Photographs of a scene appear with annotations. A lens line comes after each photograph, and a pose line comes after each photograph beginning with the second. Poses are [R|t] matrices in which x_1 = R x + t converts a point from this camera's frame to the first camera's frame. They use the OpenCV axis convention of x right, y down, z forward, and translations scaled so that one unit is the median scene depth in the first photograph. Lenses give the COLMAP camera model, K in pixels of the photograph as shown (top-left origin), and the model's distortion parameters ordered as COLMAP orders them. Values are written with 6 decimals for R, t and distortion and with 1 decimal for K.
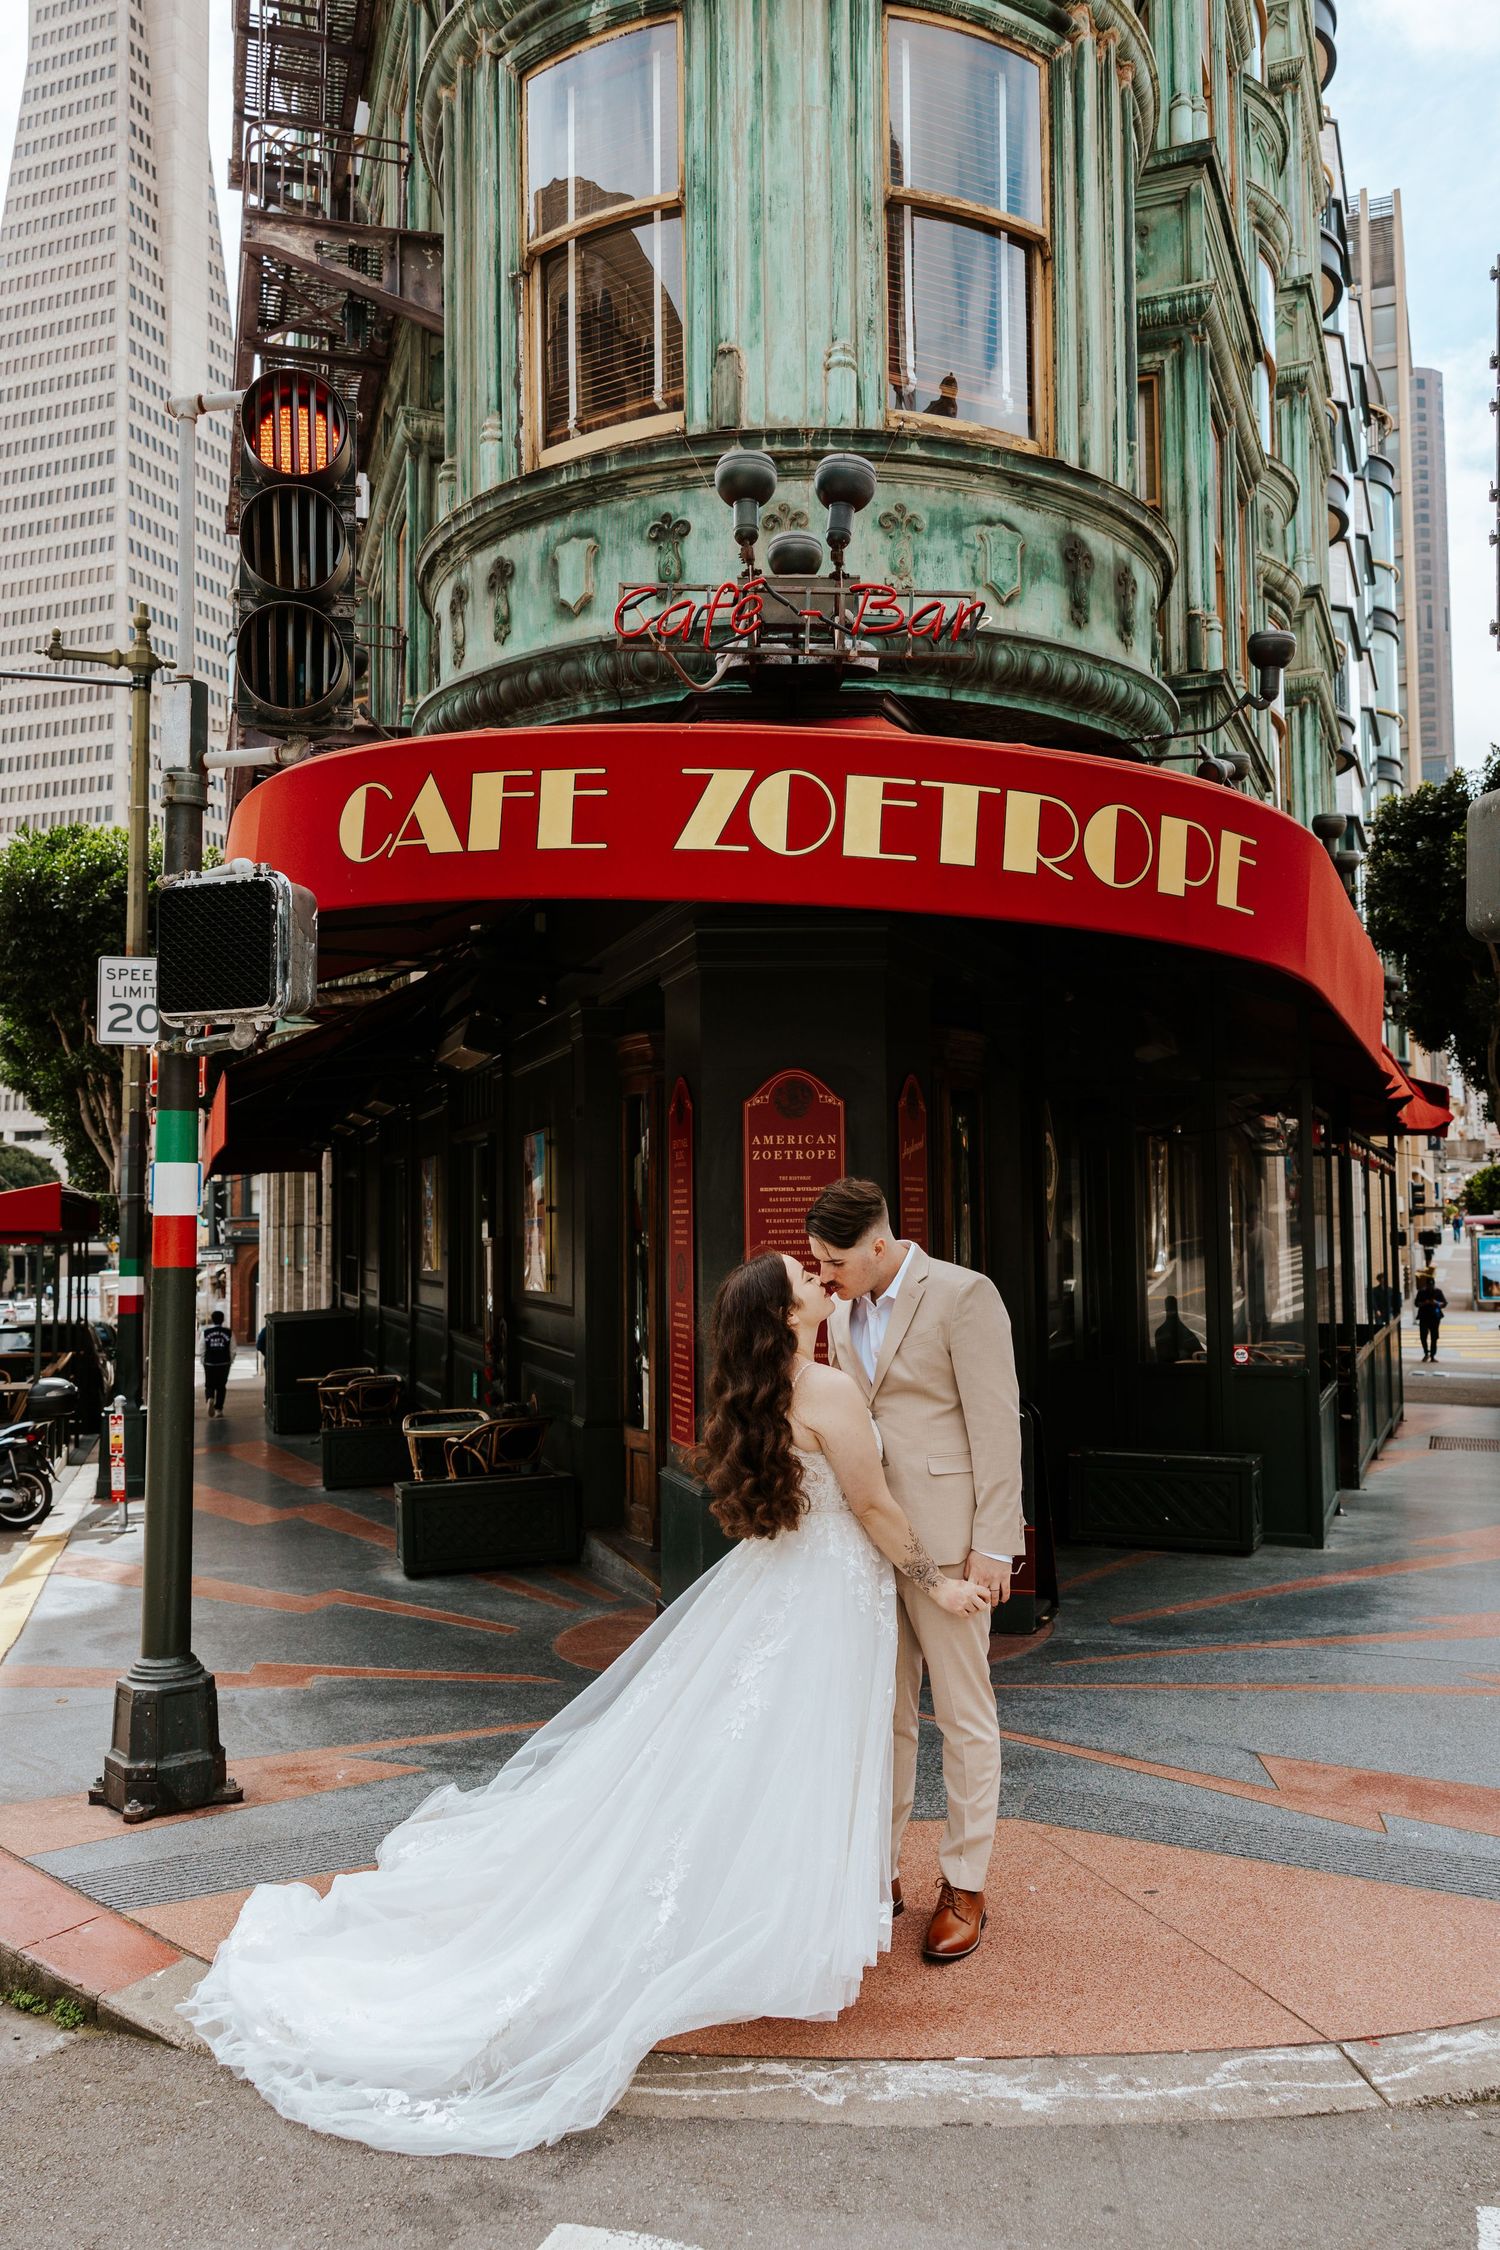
lens RADIAL K [[1782.5, 0, 750.0], [0, 1782.5, 1125.0], [0, 0, 1]] dist [0.004240, 0.003572]
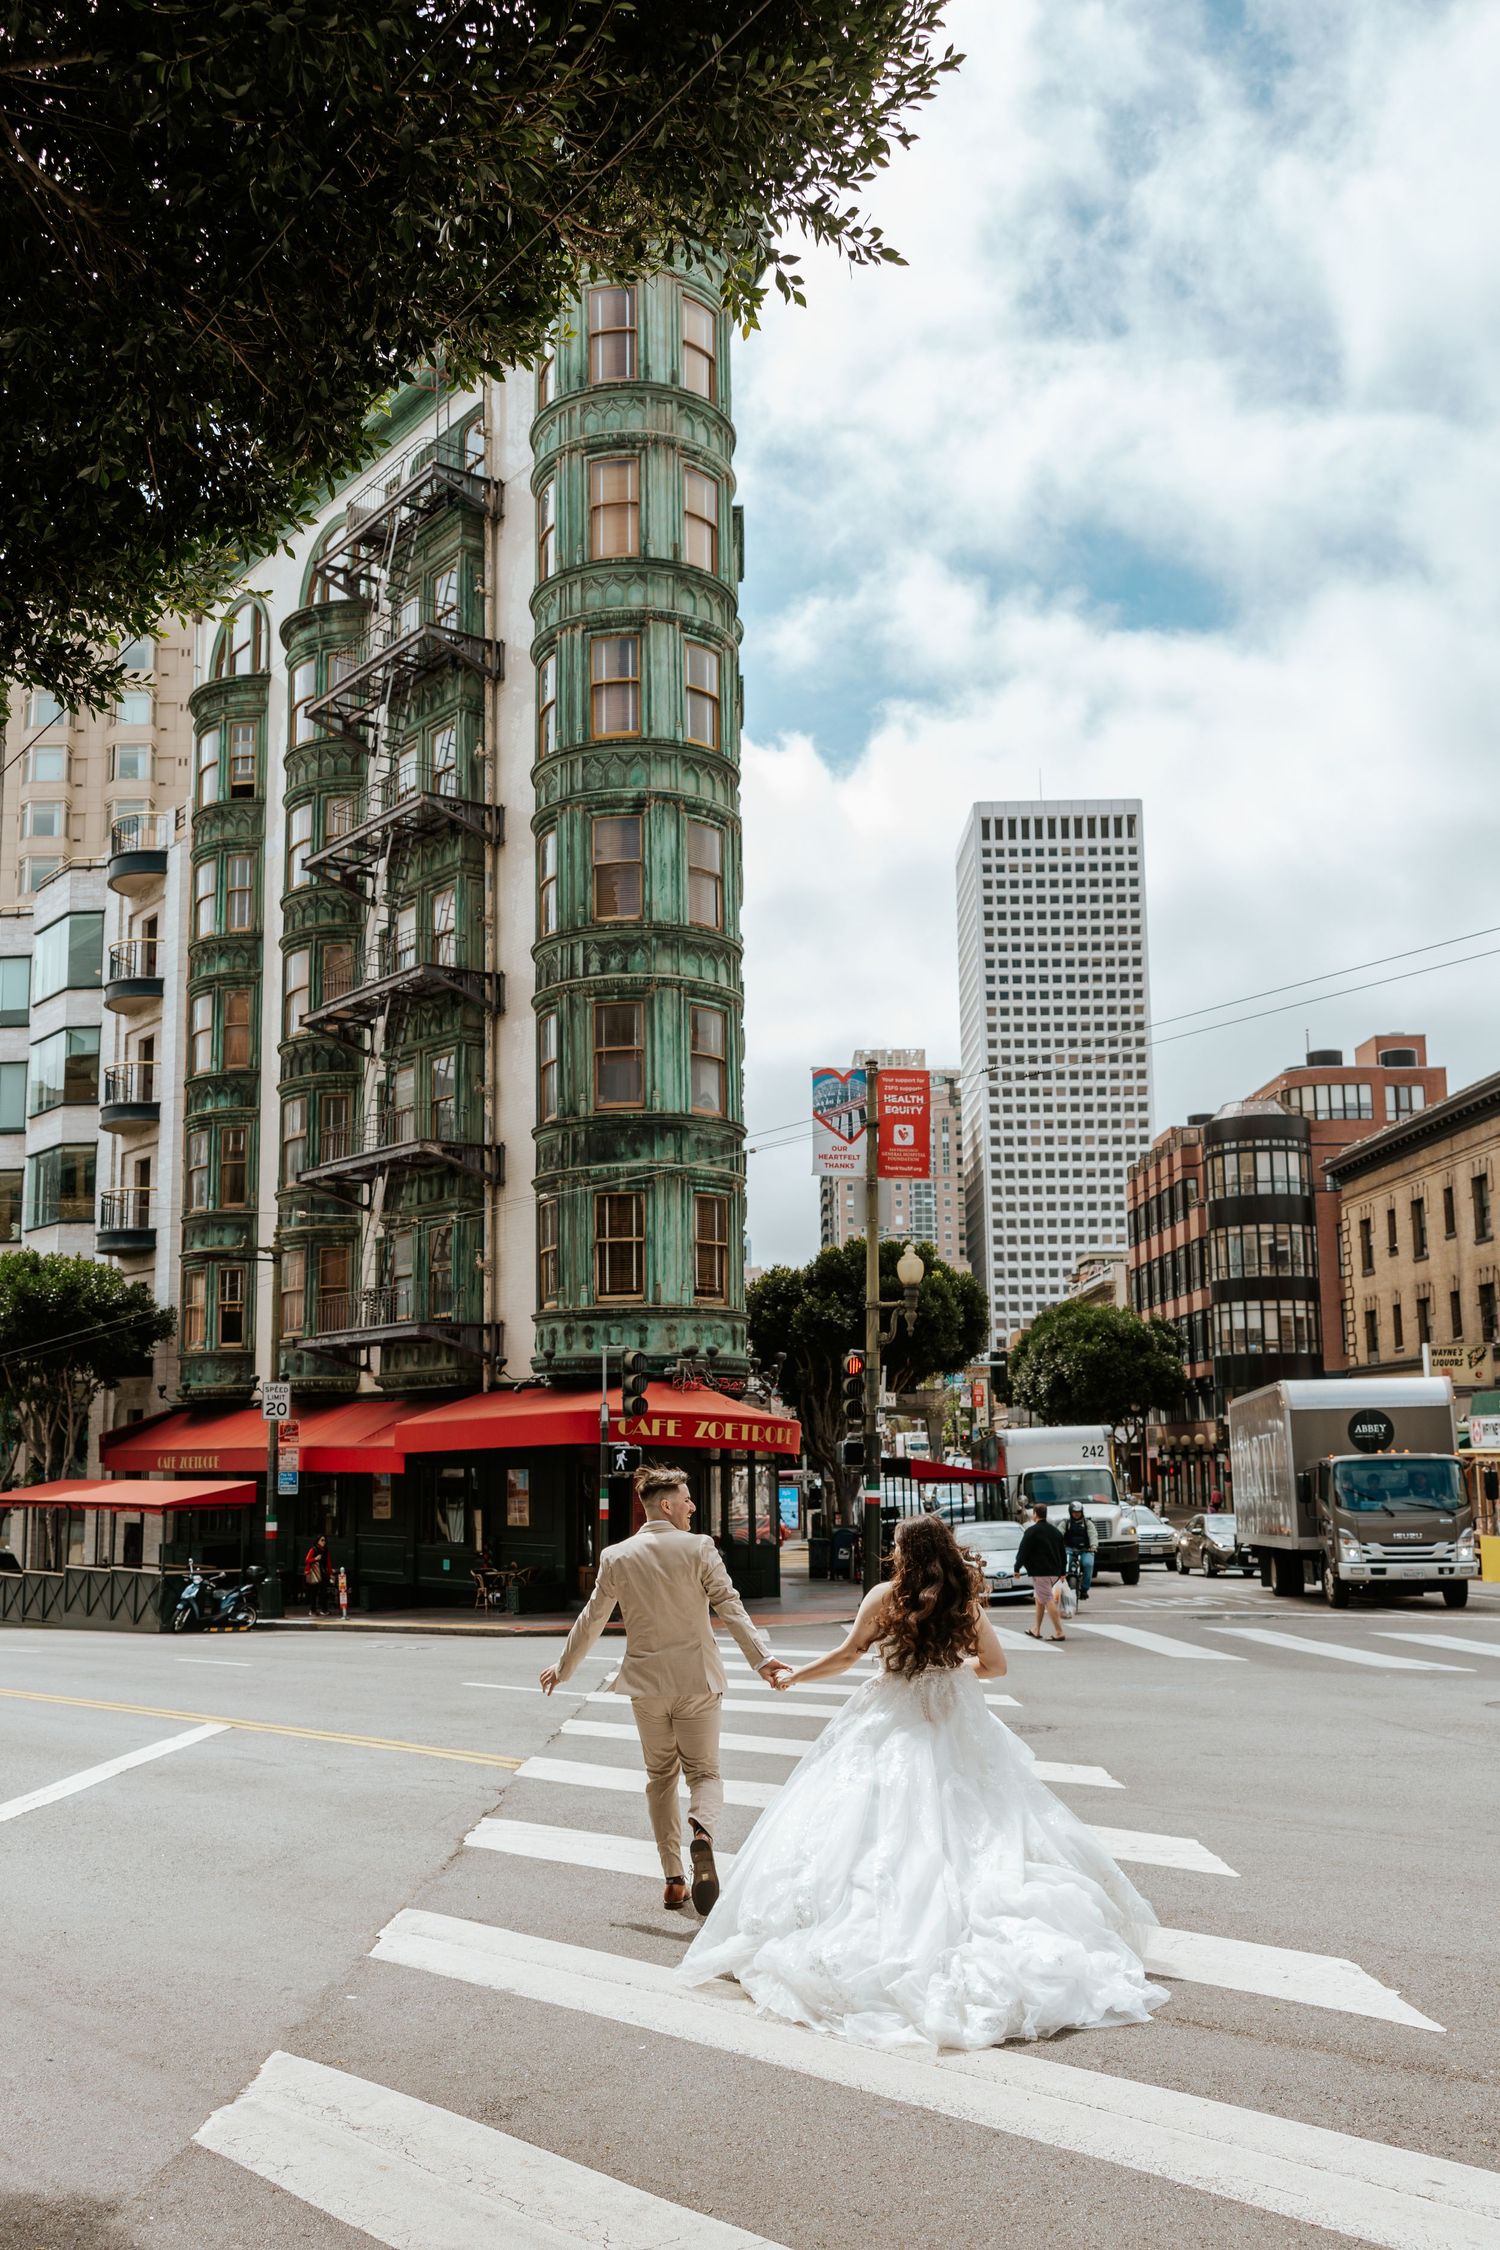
lens RADIAL K [[1878.2, 0, 687.8], [0, 1878.2, 1202.3], [0, 0, 1]] dist [0.007677, 0.003725]
pose [[0.936386, 0.046038, 0.347938, -0.045901], [-0.018250, 0.996405, -0.082727, -0.008799], [-0.350496, 0.071115, 0.933860, -0.095520]]
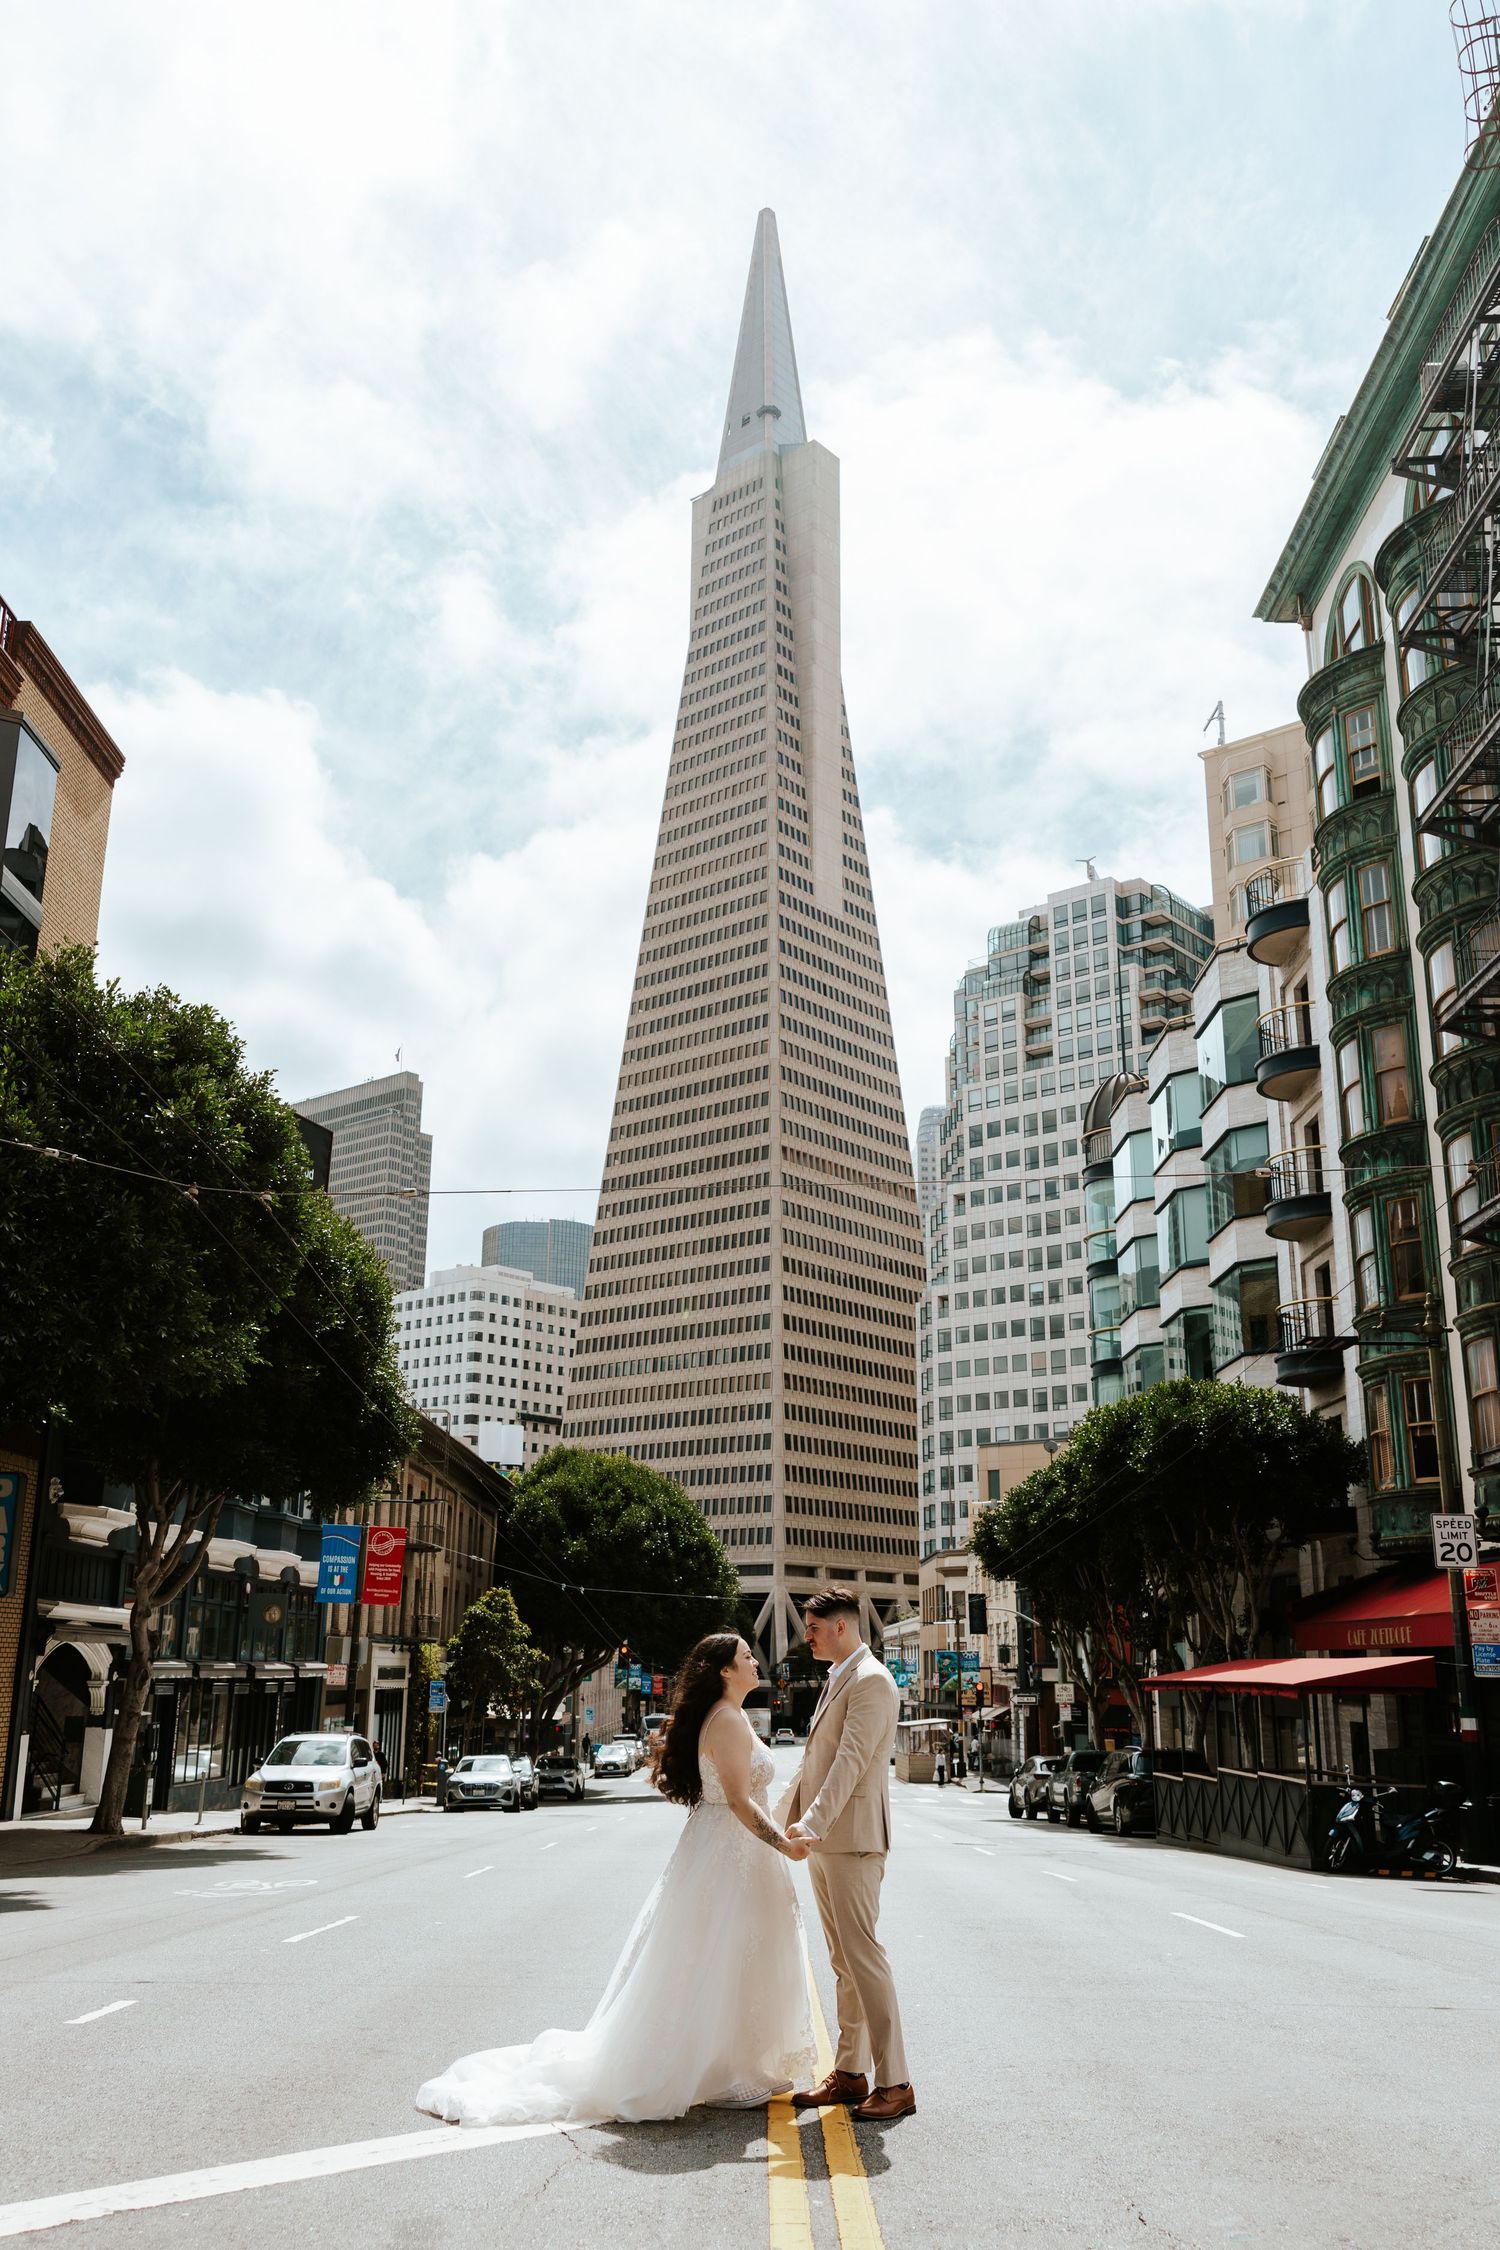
lens RADIAL K [[1865.5, 0, 727.7], [0, 1865.5, 1141.6], [0, 0, 1]] dist [0.005123, 0.001952]
pose [[0.948237, -0.067870, -0.310227, -0.027489], [-0.001044, 0.976223, -0.216766, -0.003628], [0.317563, 0.205869, 0.925620, -0.056134]]
